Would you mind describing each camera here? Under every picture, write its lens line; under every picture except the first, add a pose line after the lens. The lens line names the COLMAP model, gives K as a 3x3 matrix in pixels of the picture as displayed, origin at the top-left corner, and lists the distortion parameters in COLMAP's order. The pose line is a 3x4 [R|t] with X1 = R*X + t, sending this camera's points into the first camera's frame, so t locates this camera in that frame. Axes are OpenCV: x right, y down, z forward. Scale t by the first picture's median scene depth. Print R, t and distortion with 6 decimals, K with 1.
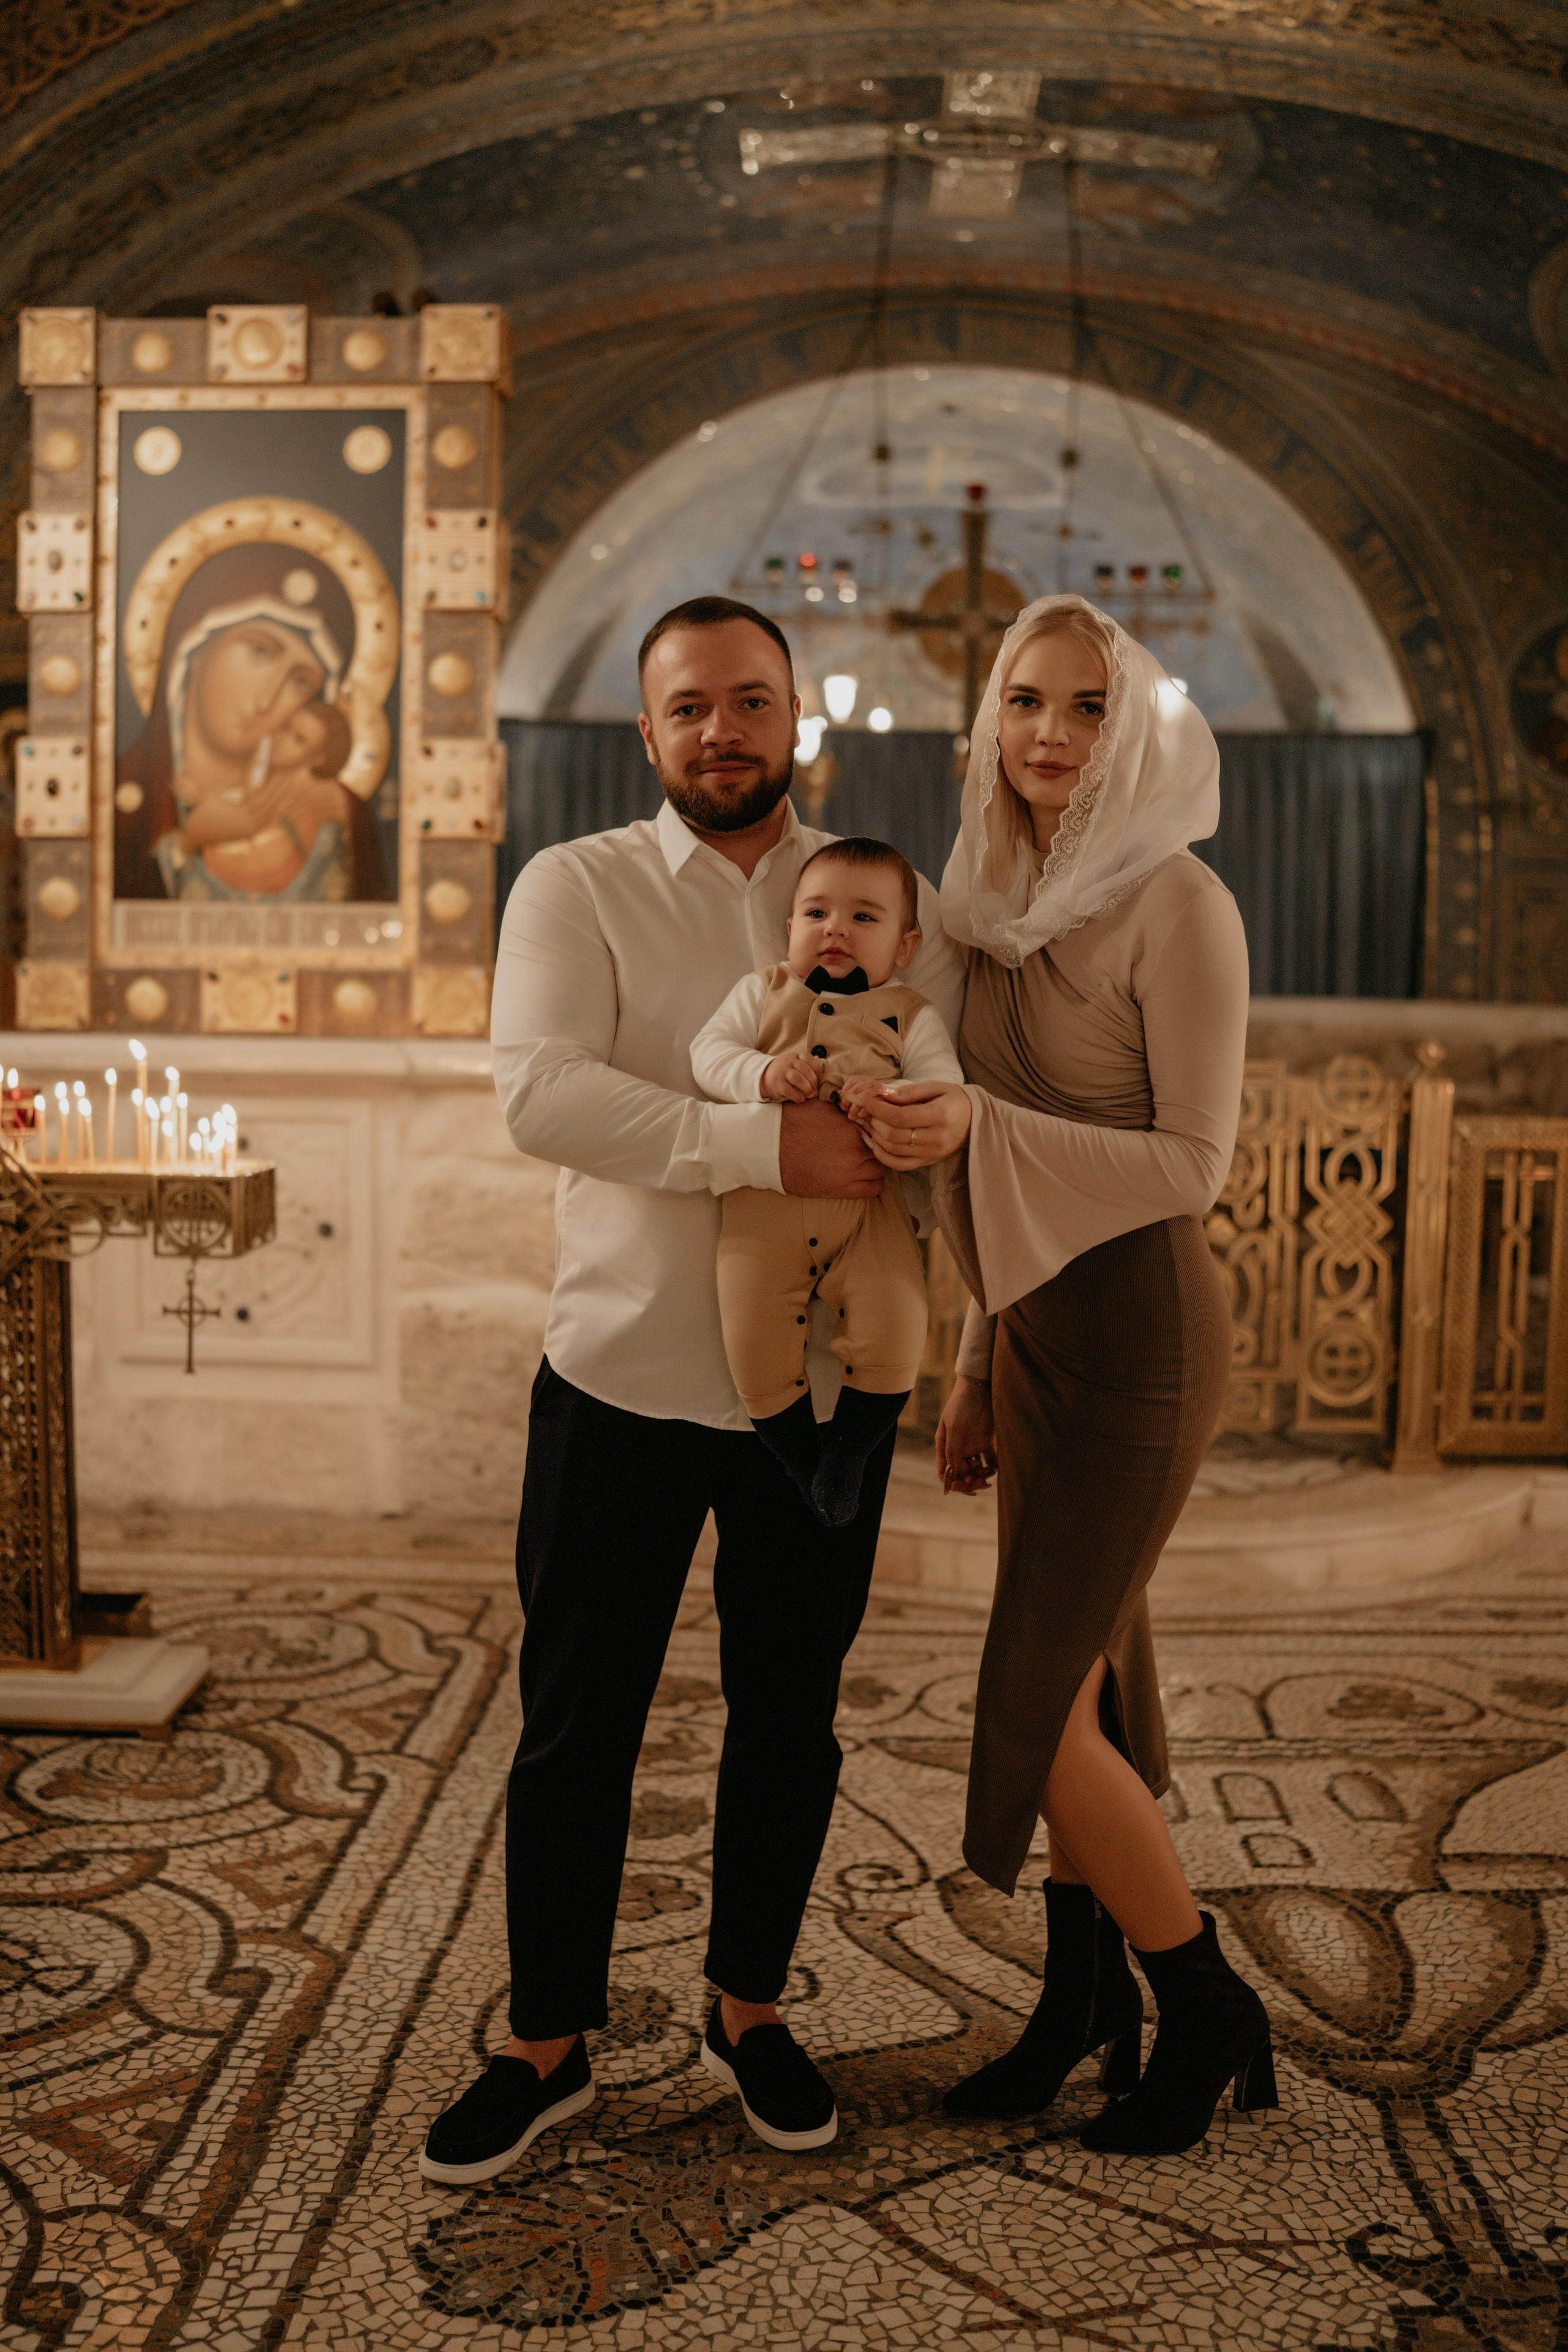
lens RADIAL K [[2425.9, 0, 826.4], [0, 2425.9, 1169.5], [0, 0, 1]] dist [-0.072862, 0.000000]
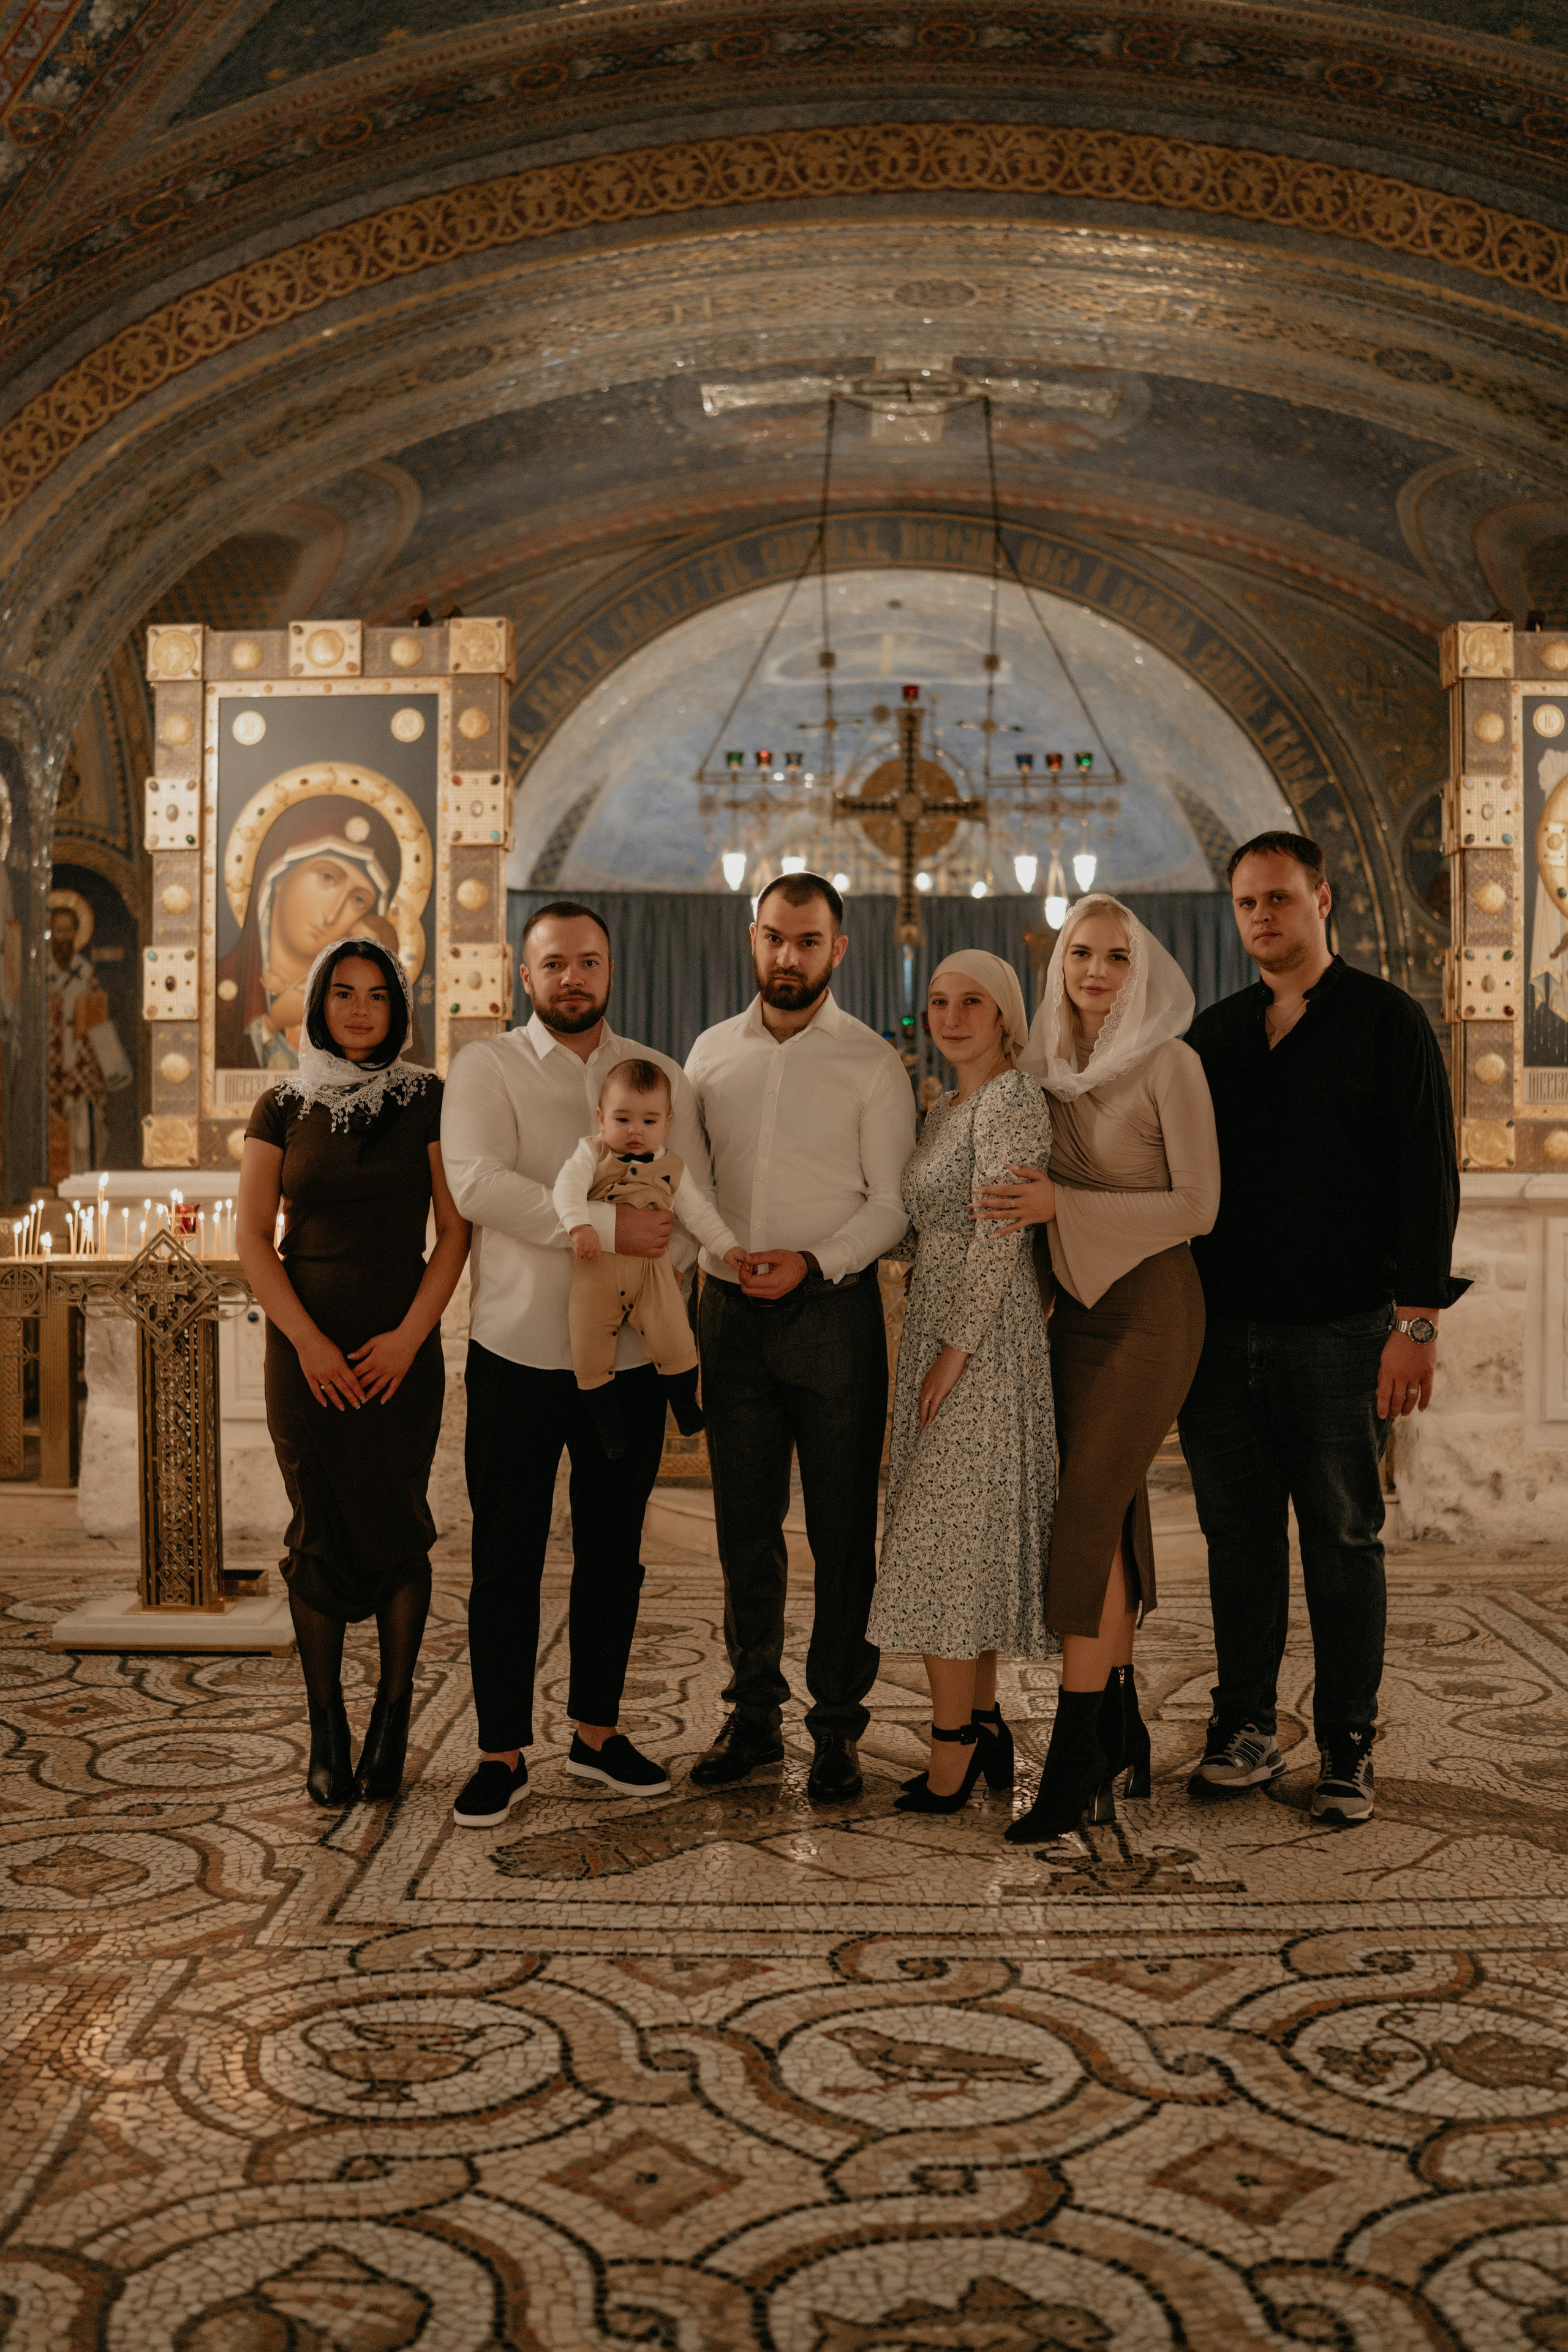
lens RADIAL K [[2492.1, 0, 778.2], [0, 2492.1, 1214.3], [0, 0, 1]] dist [-0.074821, 0.000000]
pose [[0.999791, -0.013384, -0.015481, 0.030398], [0.012741, 0.999081, -0.040932, 0.027771], [0.016014, 0.040726, 0.999042, -0.350748]]
